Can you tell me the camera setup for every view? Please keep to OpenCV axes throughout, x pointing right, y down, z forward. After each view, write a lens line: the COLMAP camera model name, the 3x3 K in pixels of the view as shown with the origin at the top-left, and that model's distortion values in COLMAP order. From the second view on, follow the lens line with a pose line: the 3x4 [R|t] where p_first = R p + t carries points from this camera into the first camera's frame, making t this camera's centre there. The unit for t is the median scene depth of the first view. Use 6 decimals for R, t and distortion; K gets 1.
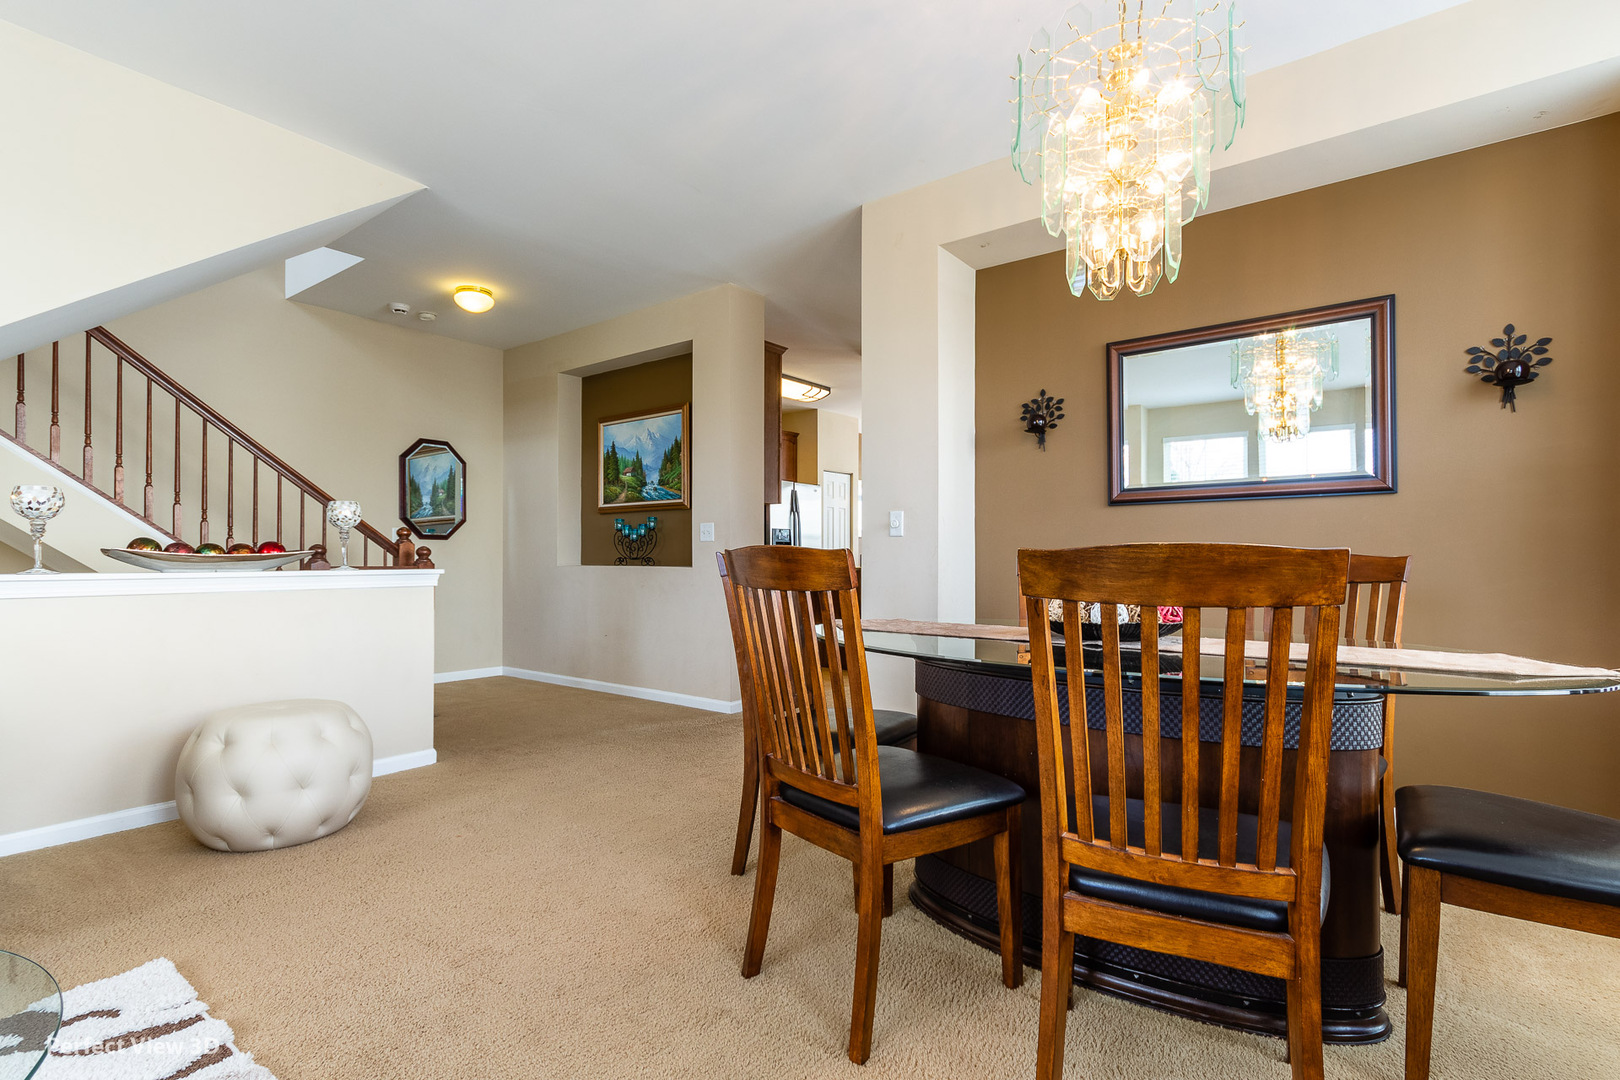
lens RADIAL K [[767.3, 0, 803.2], [0, 767.3, 539.8], [0, 0, 1]] dist [0.004499, -0.001006]
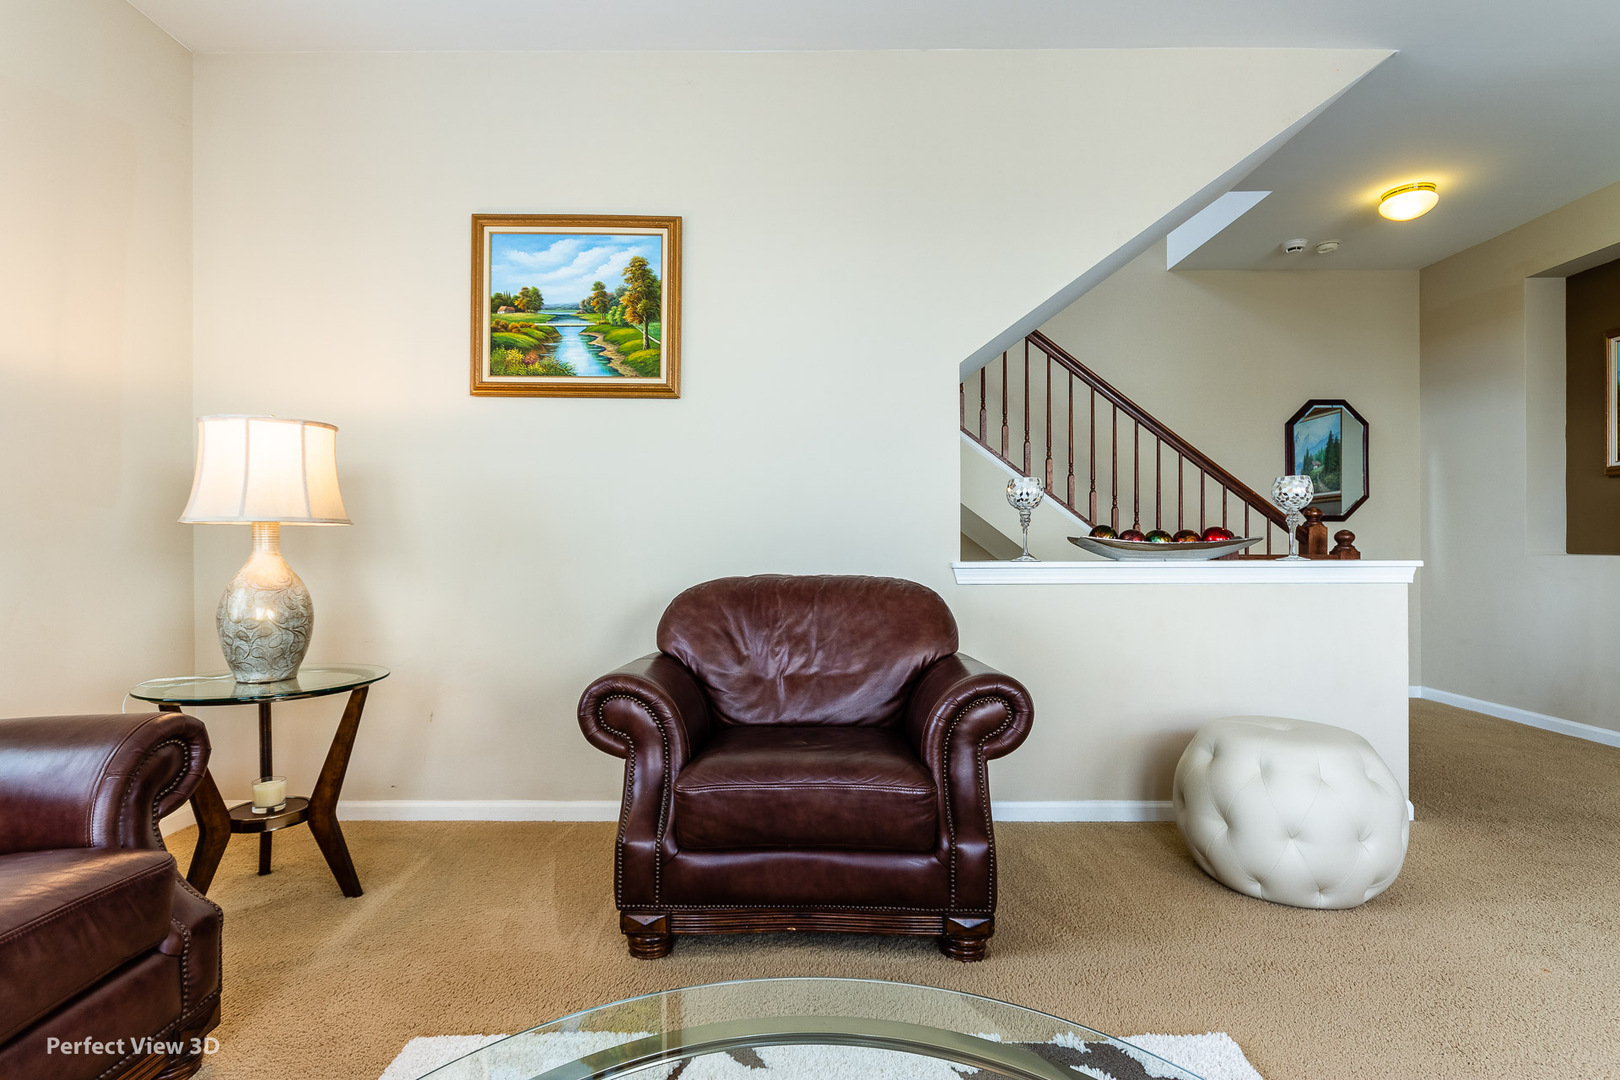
lens RADIAL K [[830.5, 0, 813.5], [0, 830.5, 543.7], [0, 0, 1]] dist [-0.000021, 0.000154]
pose [[0.589120, 0.002519, -0.808041, -0.126778], [0.018497, 0.999691, 0.016602, -0.001979], [0.807834, -0.024727, 0.588892, 0.042956]]
